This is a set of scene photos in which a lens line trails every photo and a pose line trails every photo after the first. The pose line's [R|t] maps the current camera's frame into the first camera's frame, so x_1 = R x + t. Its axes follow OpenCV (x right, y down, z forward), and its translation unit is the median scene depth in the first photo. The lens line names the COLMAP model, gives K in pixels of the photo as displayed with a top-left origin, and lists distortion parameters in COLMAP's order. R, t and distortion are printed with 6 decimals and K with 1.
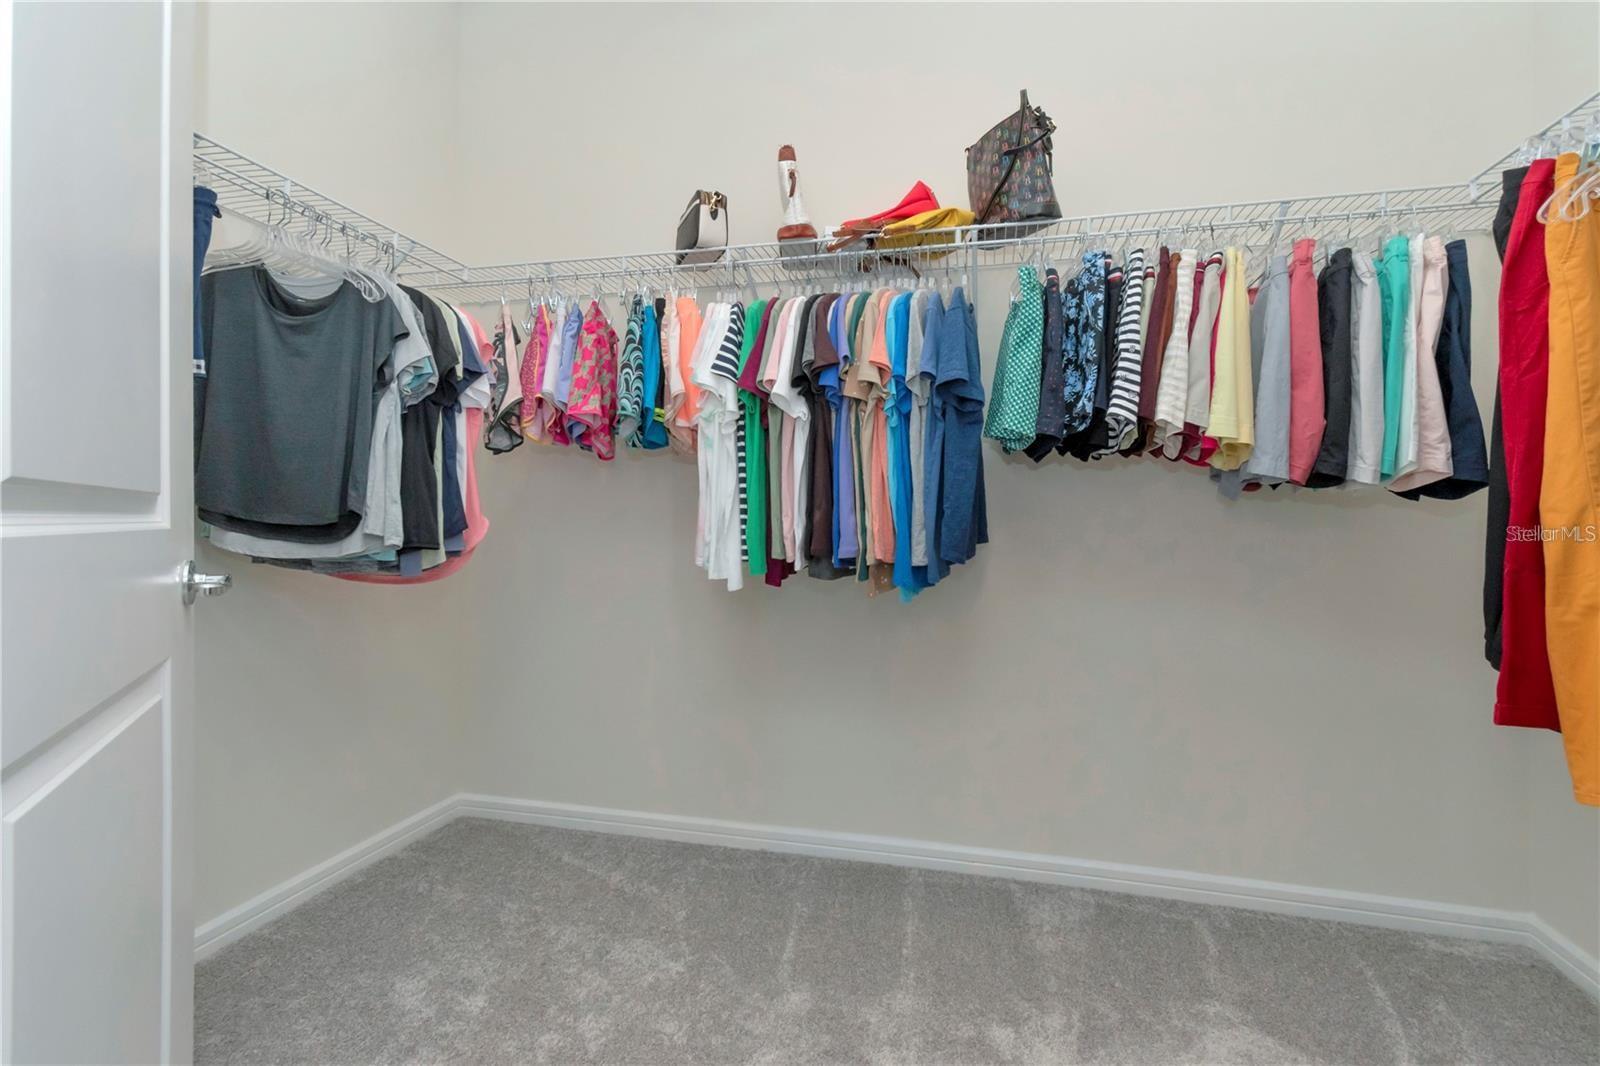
lens RADIAL K [[707.6, 0, 796.5], [0, 707.6, 529.0], [0, 0, 1]] dist [0.004808, -0.007585]
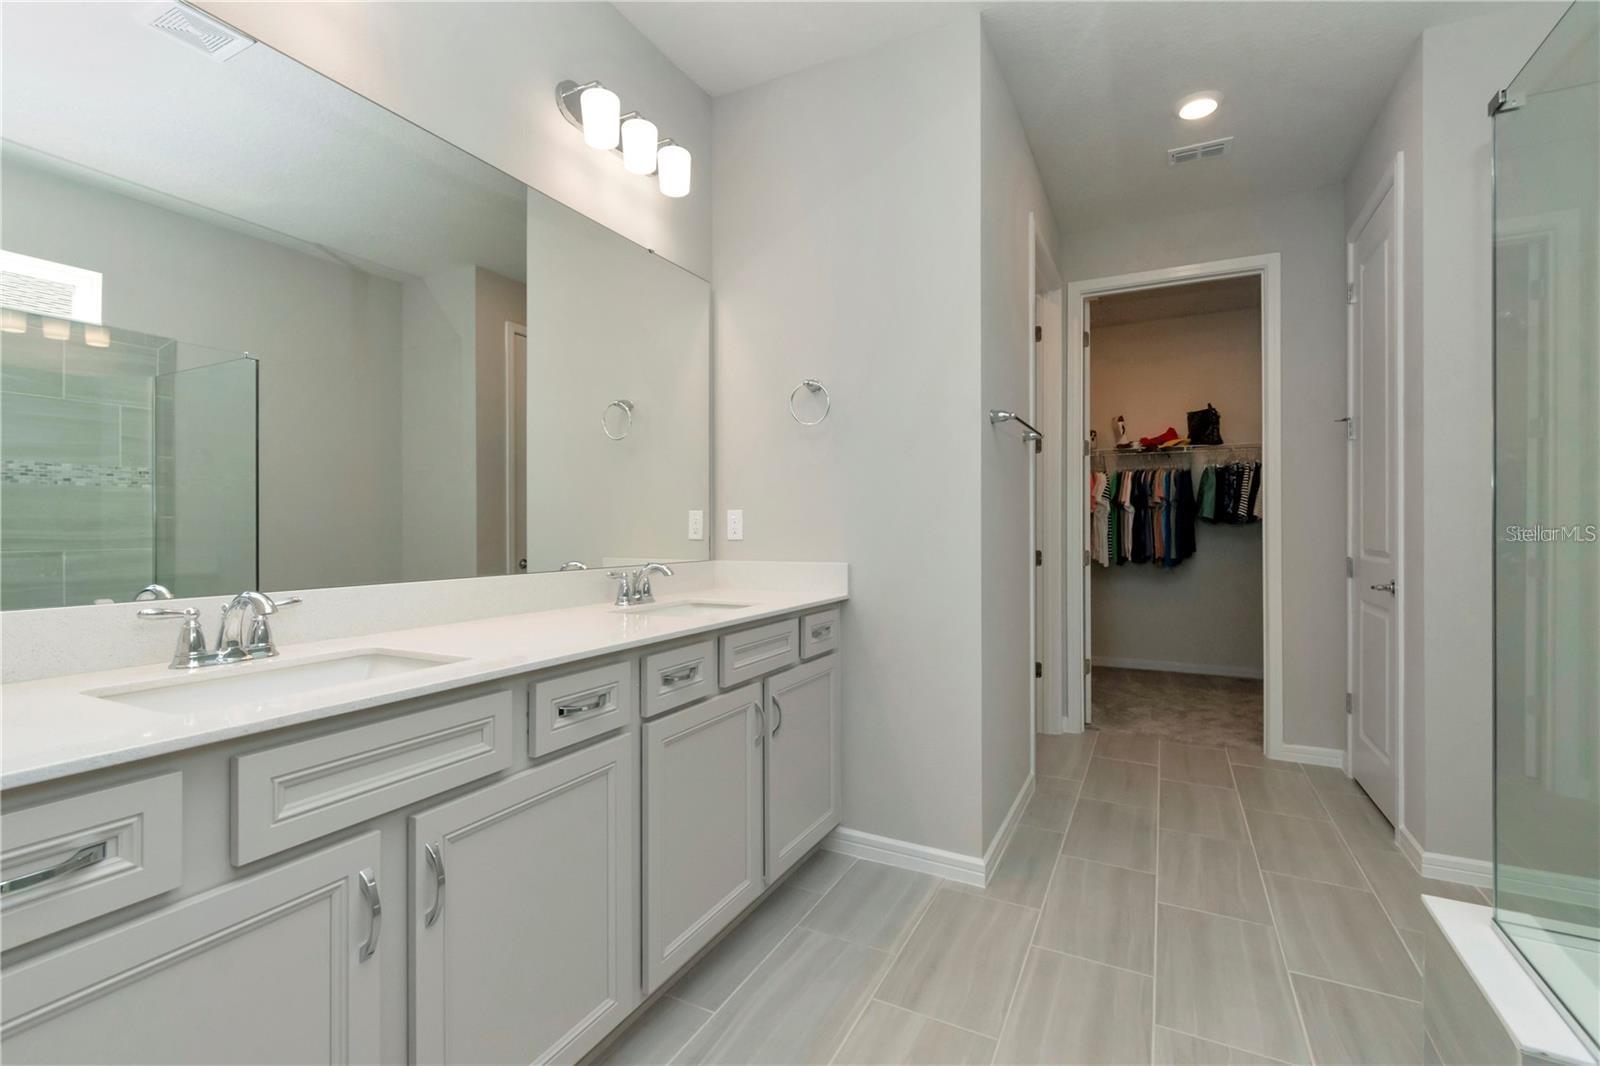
lens RADIAL K [[707.6, 0, 802.7], [0, 707.6, 525.6], [0, 0, 1]] dist [0.004808, -0.007585]
pose [[0.977990, -0.003031, -0.208631, -0.768174], [0.001730, 0.999978, -0.006418, -0.077953], [0.208646, 0.005915, 0.977973, -2.378643]]
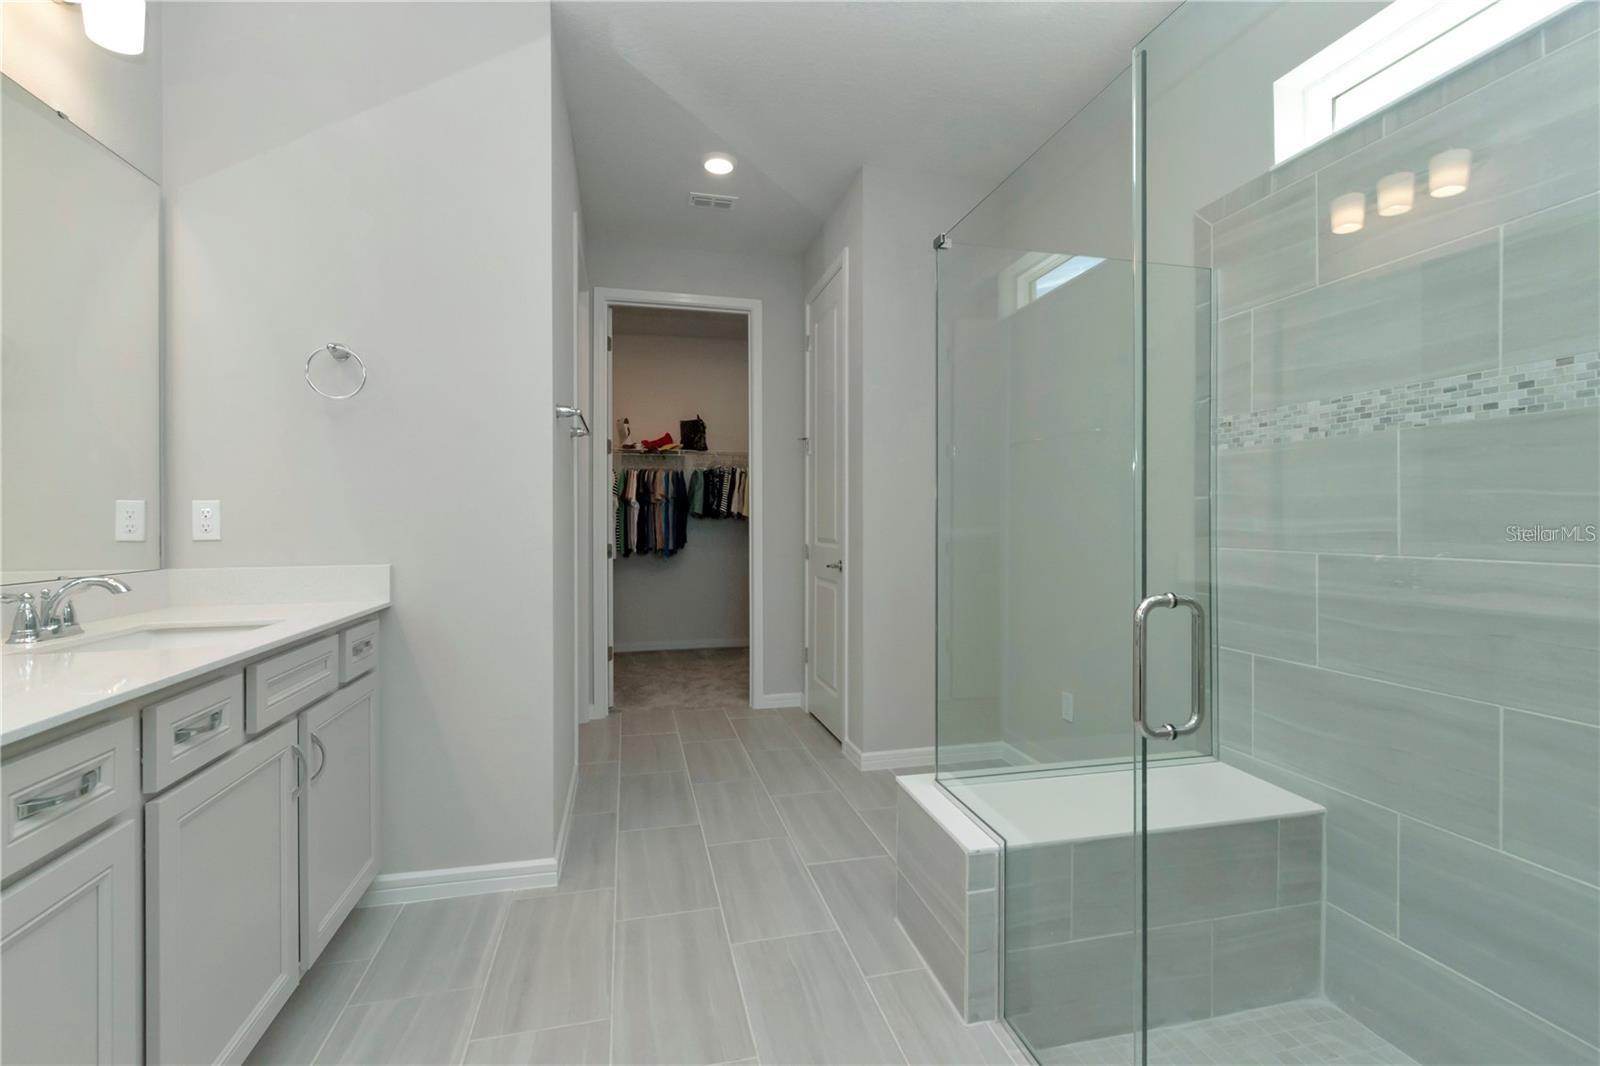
lens RADIAL K [[707.6, 0, 806.9], [0, 707.6, 521.6], [0, 0, 1]] dist [0.004808, -0.007585]
pose [[0.868655, -0.005573, 0.495385, -0.977466], [0.006918, 0.999976, -0.000882, -0.079767], [-0.495368, 0.004194, 0.868673, -2.381811]]
